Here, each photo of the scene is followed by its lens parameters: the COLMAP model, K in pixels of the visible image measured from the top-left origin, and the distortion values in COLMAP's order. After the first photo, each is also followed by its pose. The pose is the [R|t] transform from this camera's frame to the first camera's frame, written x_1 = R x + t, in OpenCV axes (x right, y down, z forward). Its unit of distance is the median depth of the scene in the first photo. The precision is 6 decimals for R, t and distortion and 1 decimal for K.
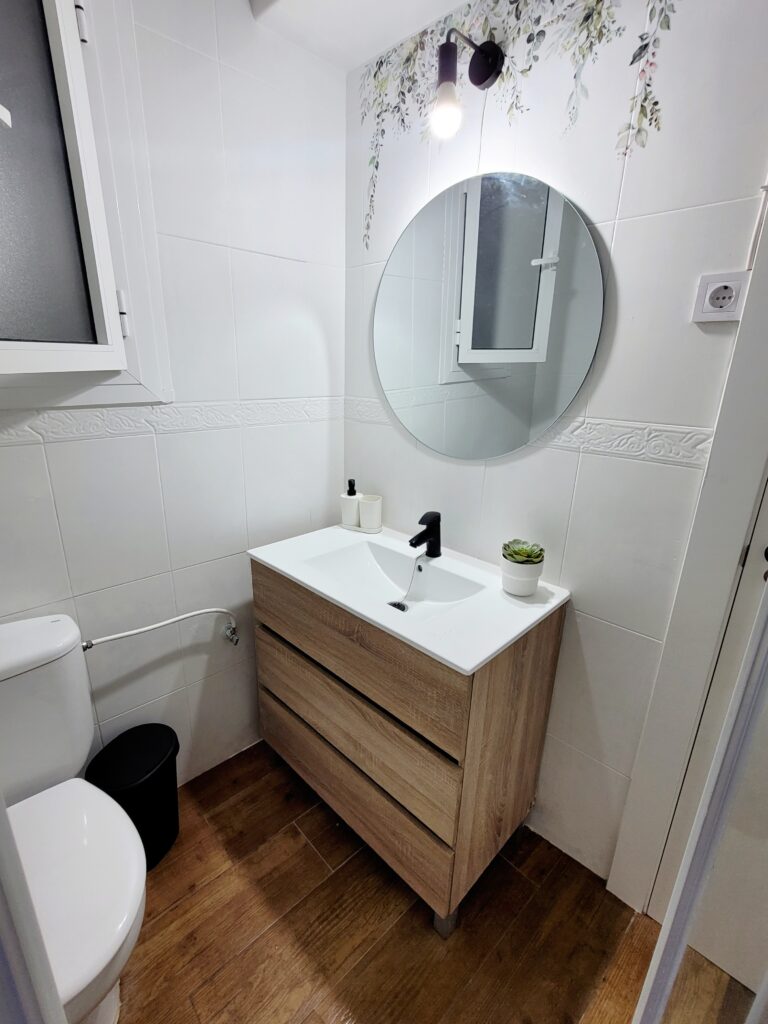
lens RADIAL K [[479.4, 0, 384.0], [0, 479.4, 512.0], [0, 0, 1]] dist [0.001231, 0.000156]
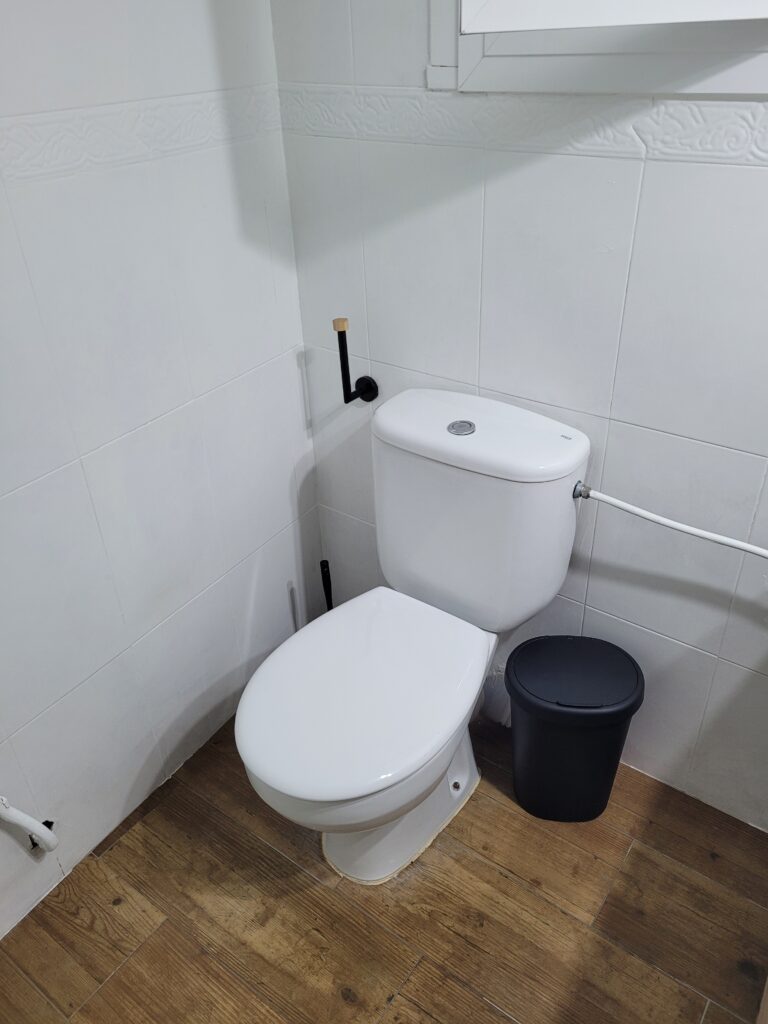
lens RADIAL K [[770.5, 0, 385.3], [0, 770.5, 494.9], [0, 0, 1]] dist [0.071357, -0.060629]
pose [[0.190462, 0.488797, -0.851353, 0.249017], [-0.272442, 0.859481, 0.432514, -0.109988], [0.943133, 0.149567, 0.296867, 0.435168]]
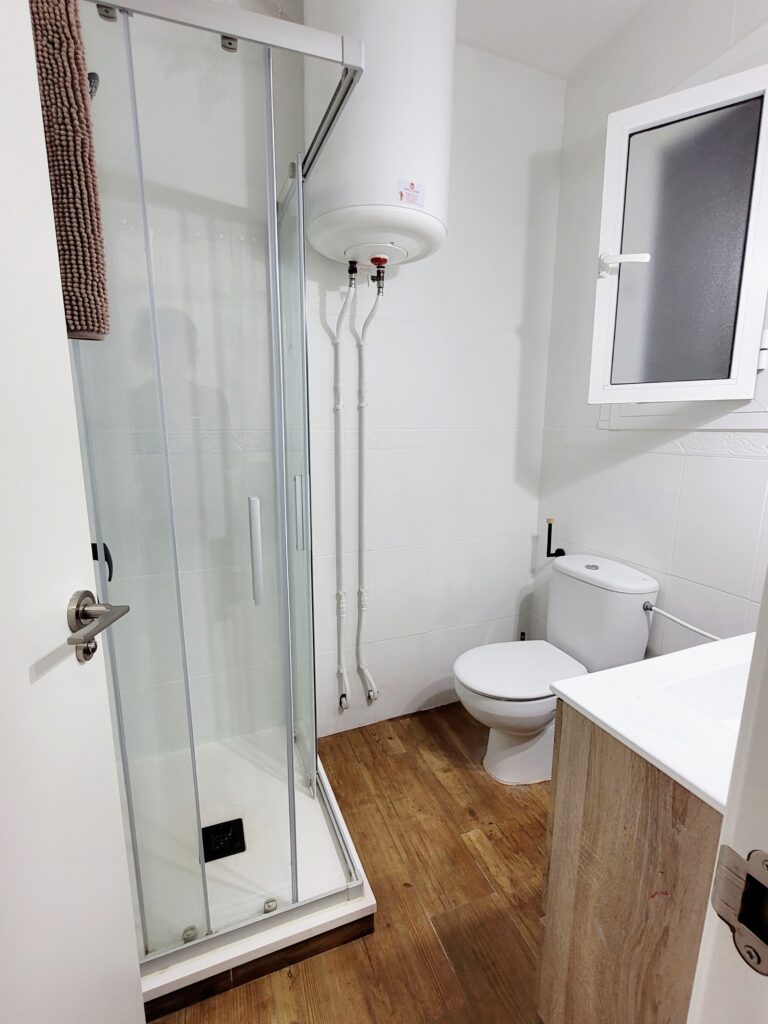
lens RADIAL K [[476.5, 0, 364.9], [0, 476.5, 520.8], [0, 0, 1]] dist [-0.003262, -0.000455]
pose [[-0.412302, 0.149348, -0.898722, 0.866778], [-0.290939, 0.913234, 0.285232, -0.087329], [0.863343, 0.379075, -0.333078, 0.685191]]
